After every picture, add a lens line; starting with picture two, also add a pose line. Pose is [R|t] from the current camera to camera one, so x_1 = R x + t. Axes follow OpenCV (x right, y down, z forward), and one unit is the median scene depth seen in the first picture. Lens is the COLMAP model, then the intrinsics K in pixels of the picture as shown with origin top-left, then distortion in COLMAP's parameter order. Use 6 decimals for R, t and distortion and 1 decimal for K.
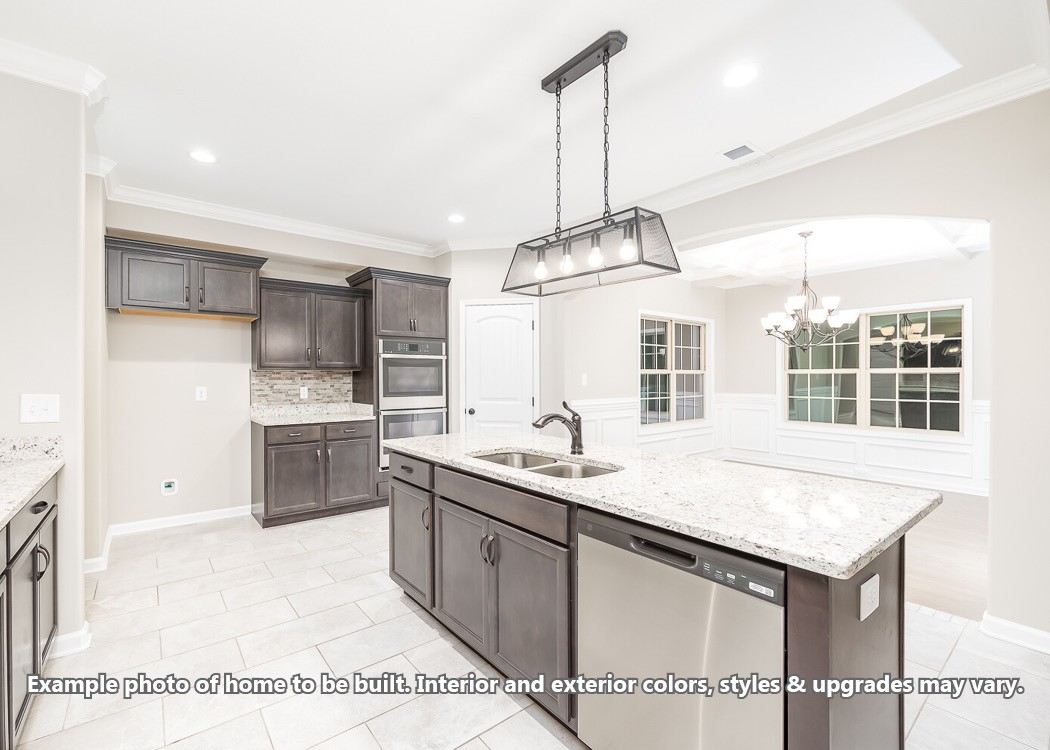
lens RADIAL K [[455.2, 0, 506.9], [0, 455.2, 372.1], [0, 0, 1]] dist [-0.015410, 0.000068]
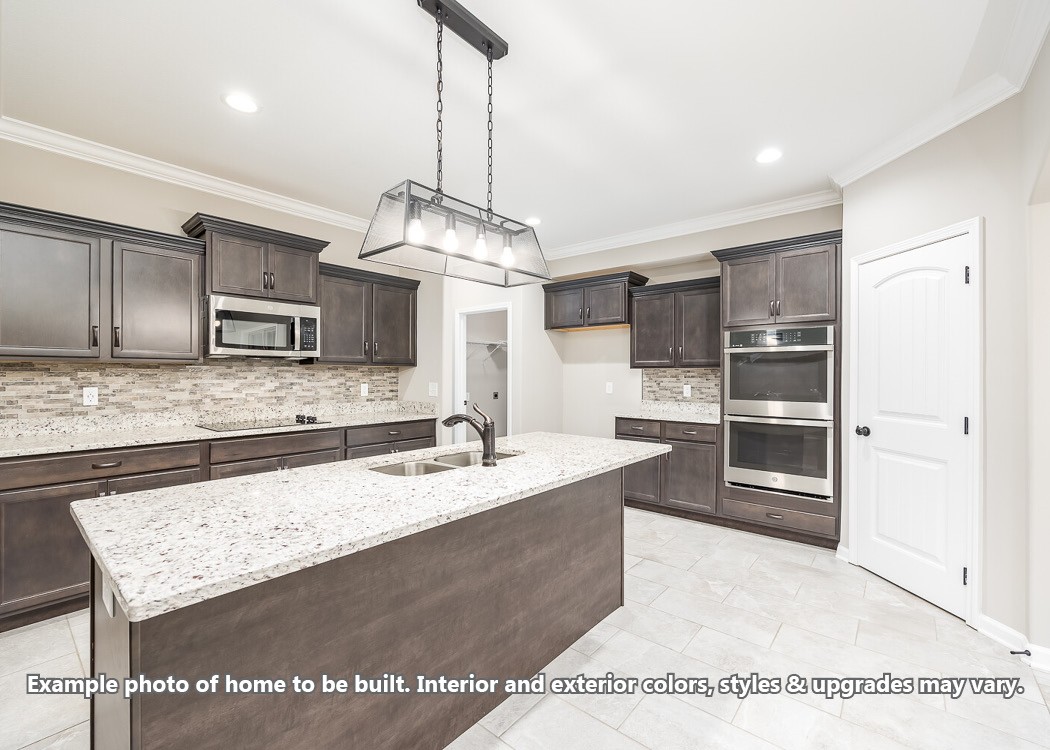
lens RADIAL K [[455.2, 0, 506.9], [0, 455.2, 372.1], [0, 0, 1]] dist [-0.015410, 0.000068]
pose [[0.178381, -0.003134, -0.983957, 0.485834], [0.004703, 0.999986, -0.002333, 0.004511], [0.983950, -0.004212, 0.178393, 0.439004]]
